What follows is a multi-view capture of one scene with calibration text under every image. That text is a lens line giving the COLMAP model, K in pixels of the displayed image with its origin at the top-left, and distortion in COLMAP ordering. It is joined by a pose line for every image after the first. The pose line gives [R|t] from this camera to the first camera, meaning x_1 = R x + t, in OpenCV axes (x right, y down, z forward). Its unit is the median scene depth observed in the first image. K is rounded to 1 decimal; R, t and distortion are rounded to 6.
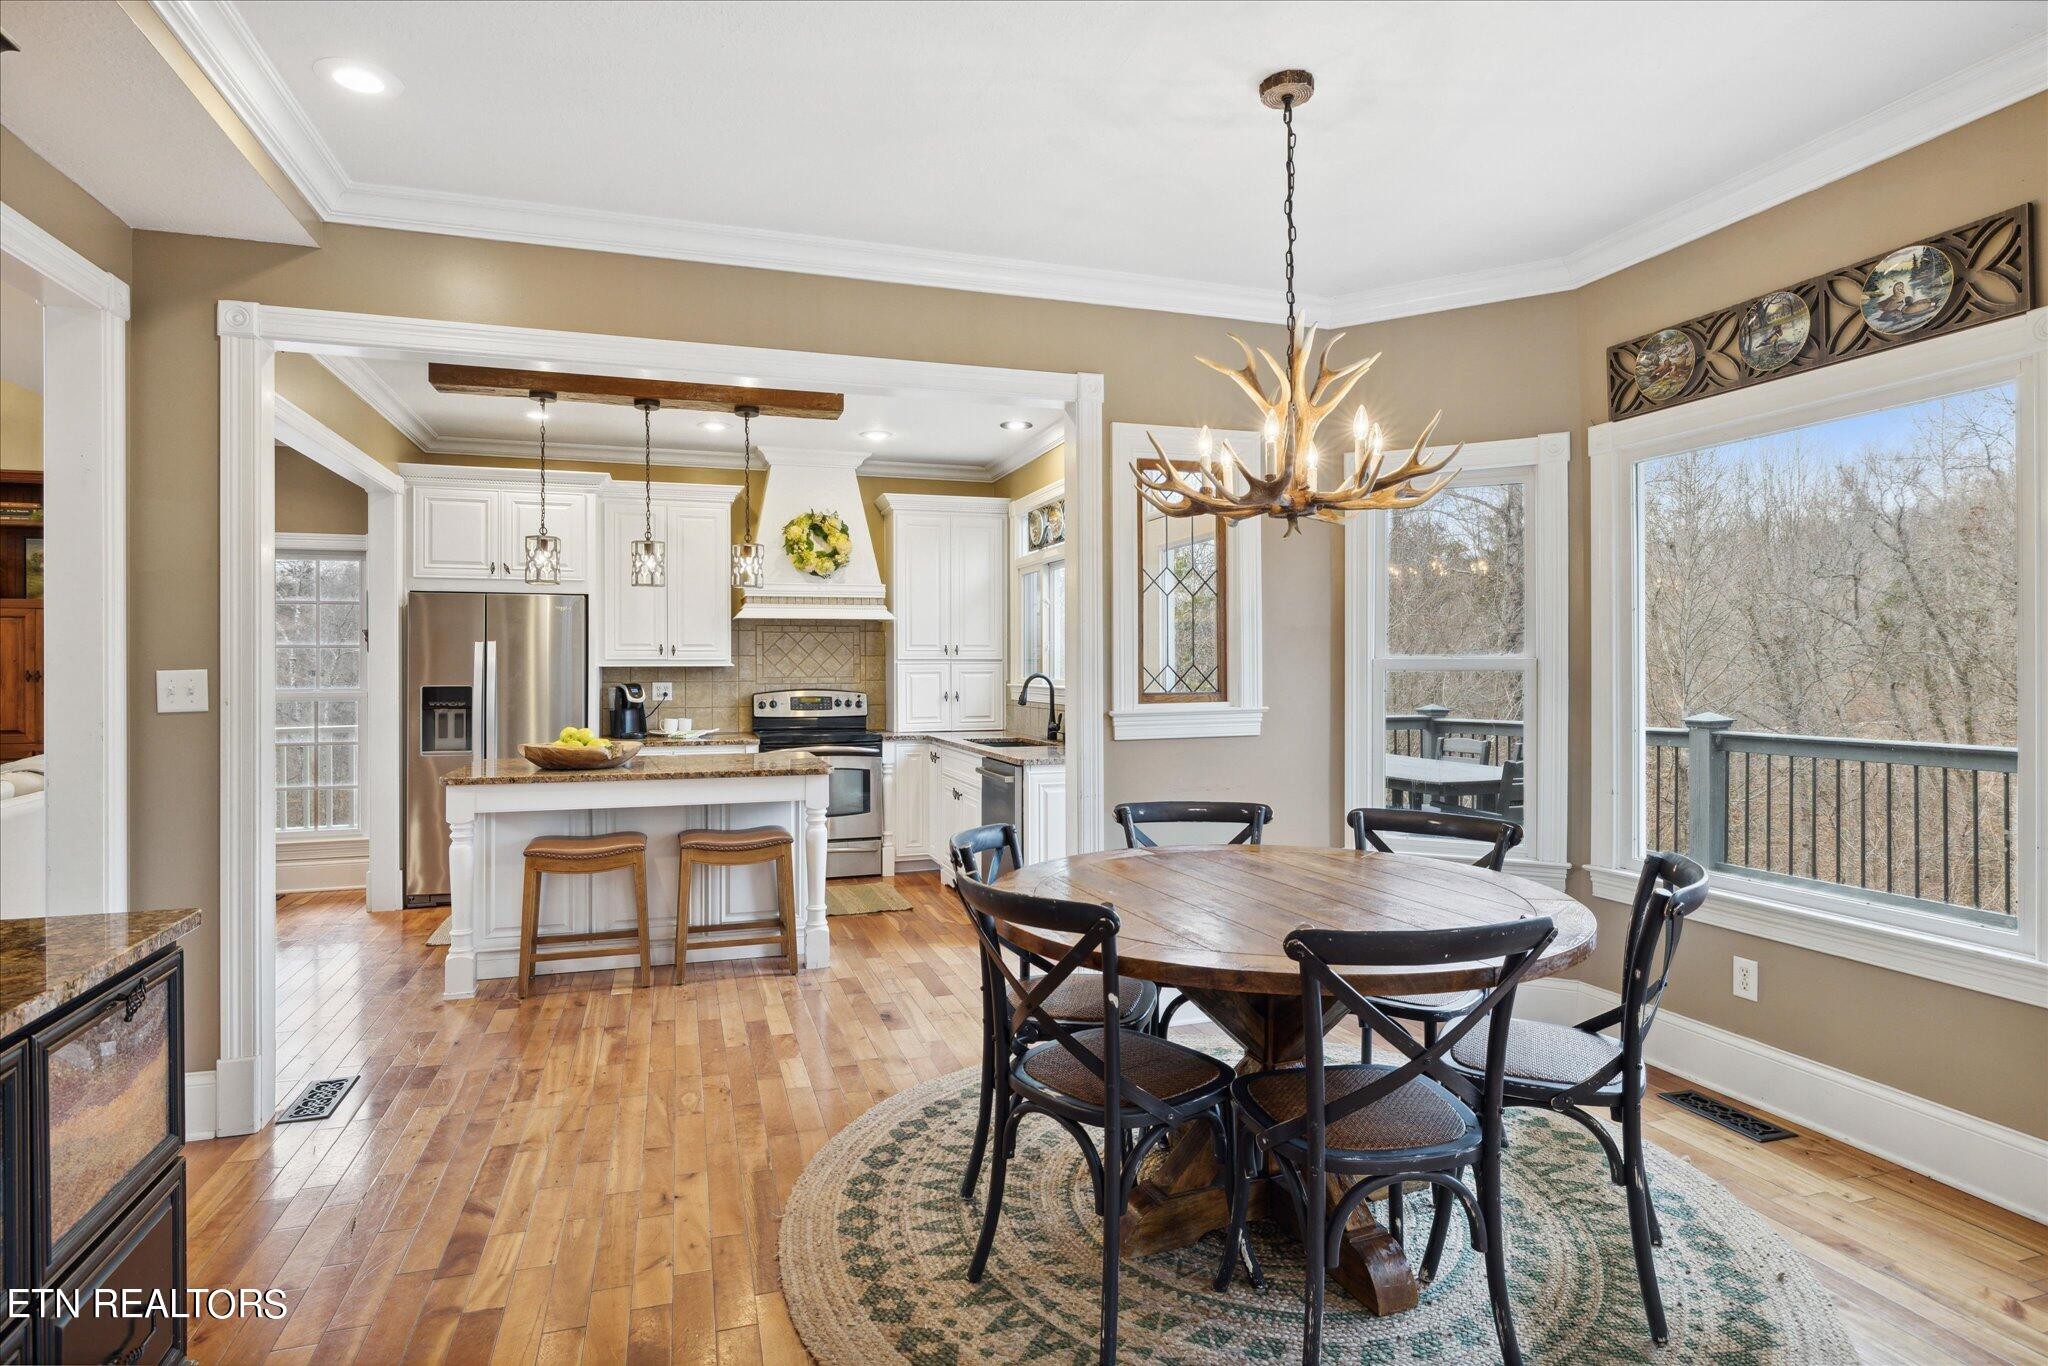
lens RADIAL K [[1045.7, 0, 1017.7], [0, 1045.7, 671.7], [0, 0, 1]] dist [-0.001155, -0.000763]
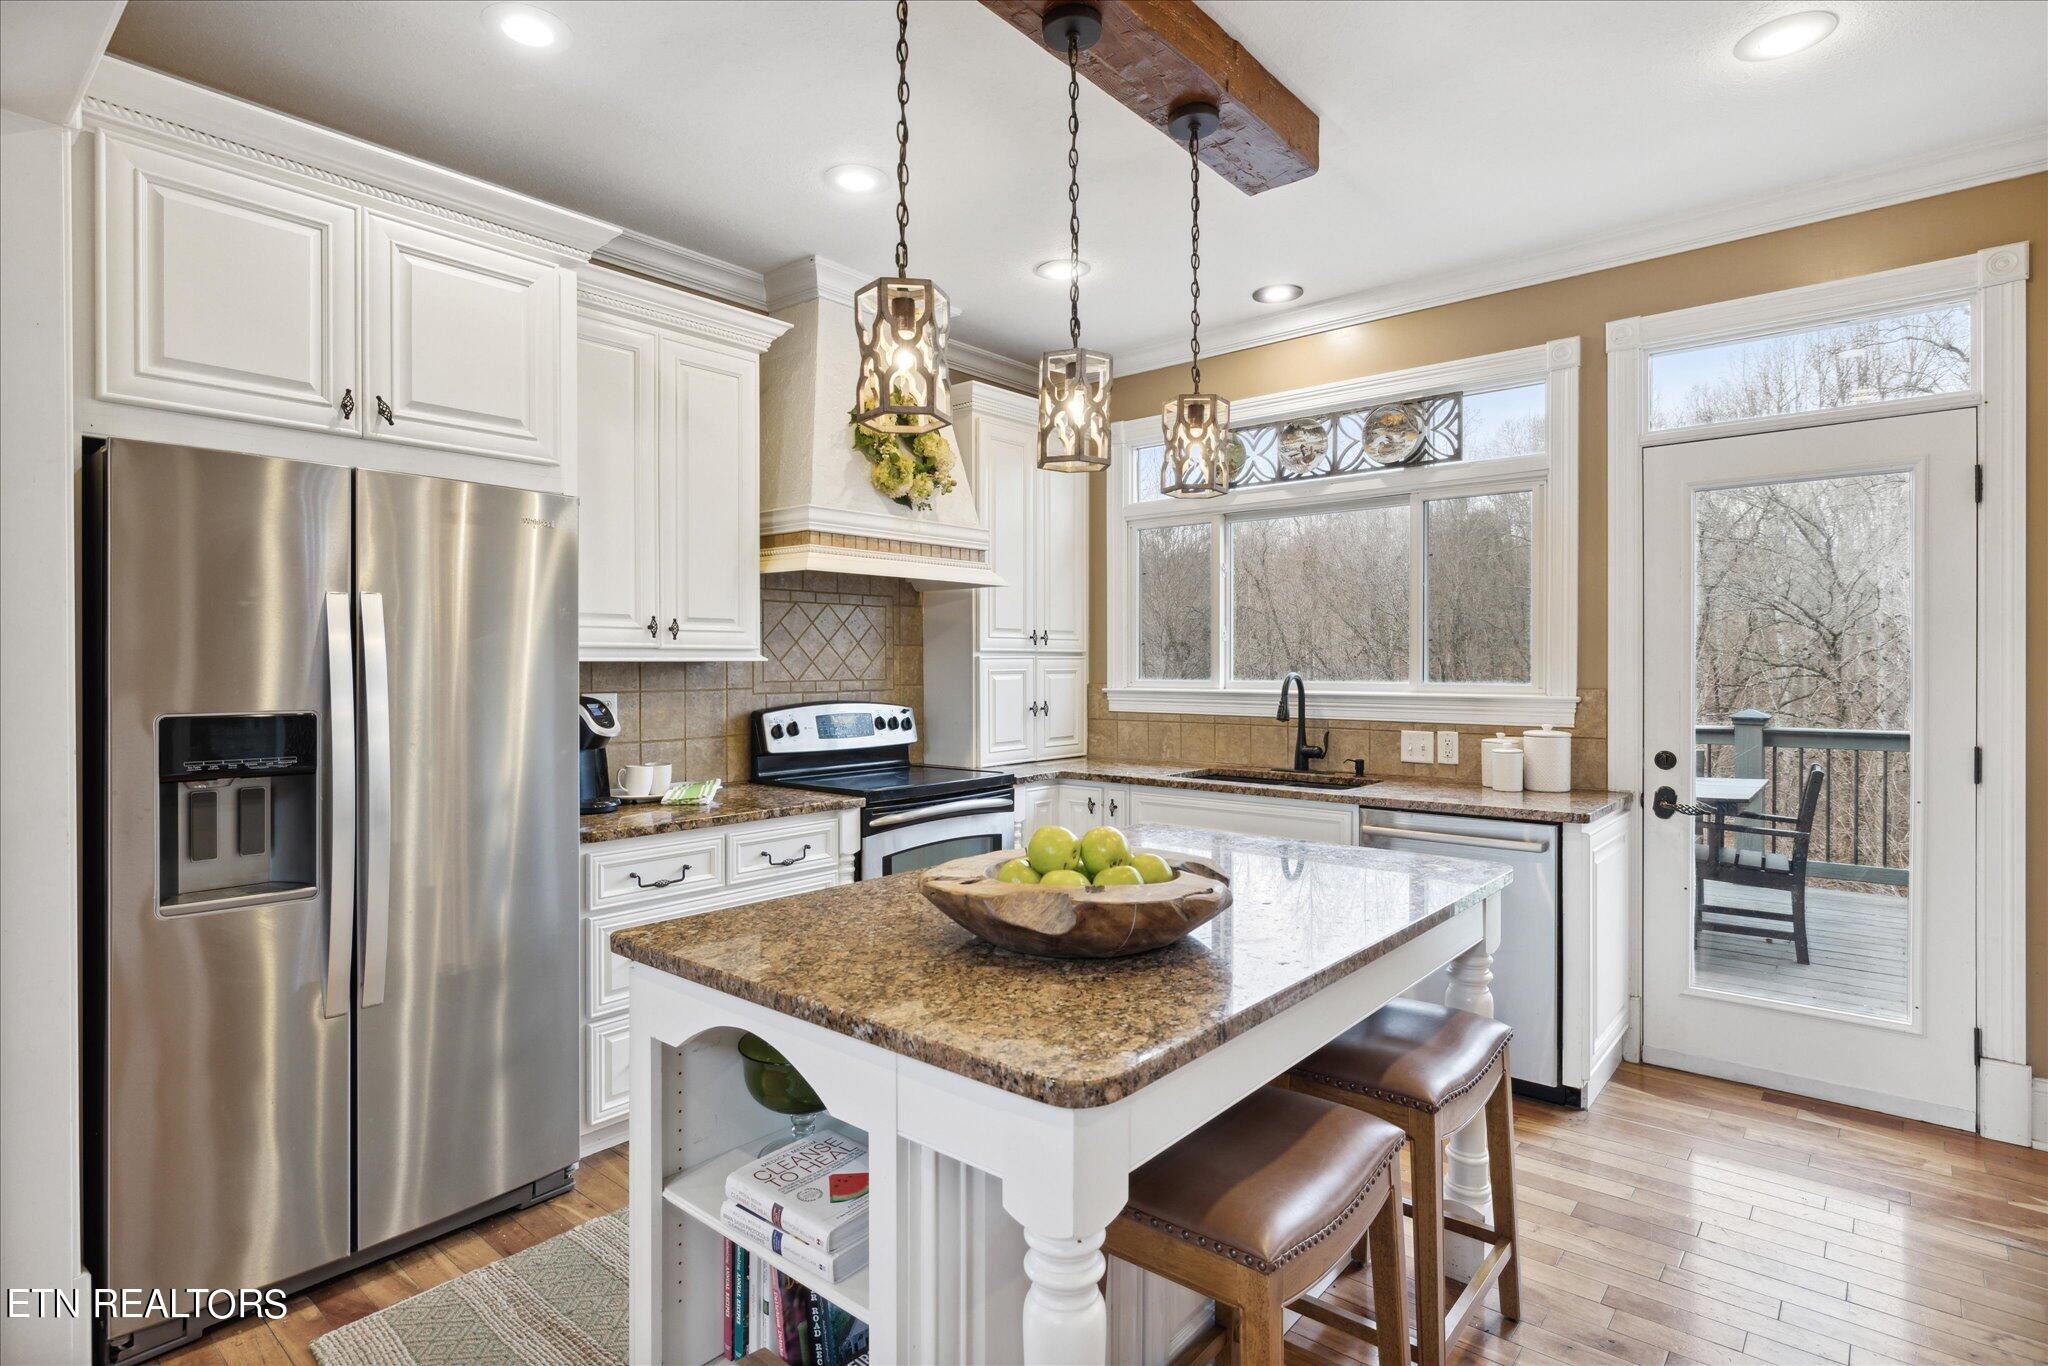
lens RADIAL K [[1045.7, 0, 1030.0], [0, 1045.7, 673.8], [0, 0, 1]] dist [-0.001155, -0.000763]
pose [[0.848958, -0.003792, 0.528447, -0.435792], [-0.000375, 0.999970, 0.007779, -0.002815], [-0.528460, -0.006802, 0.848931, 0.478847]]
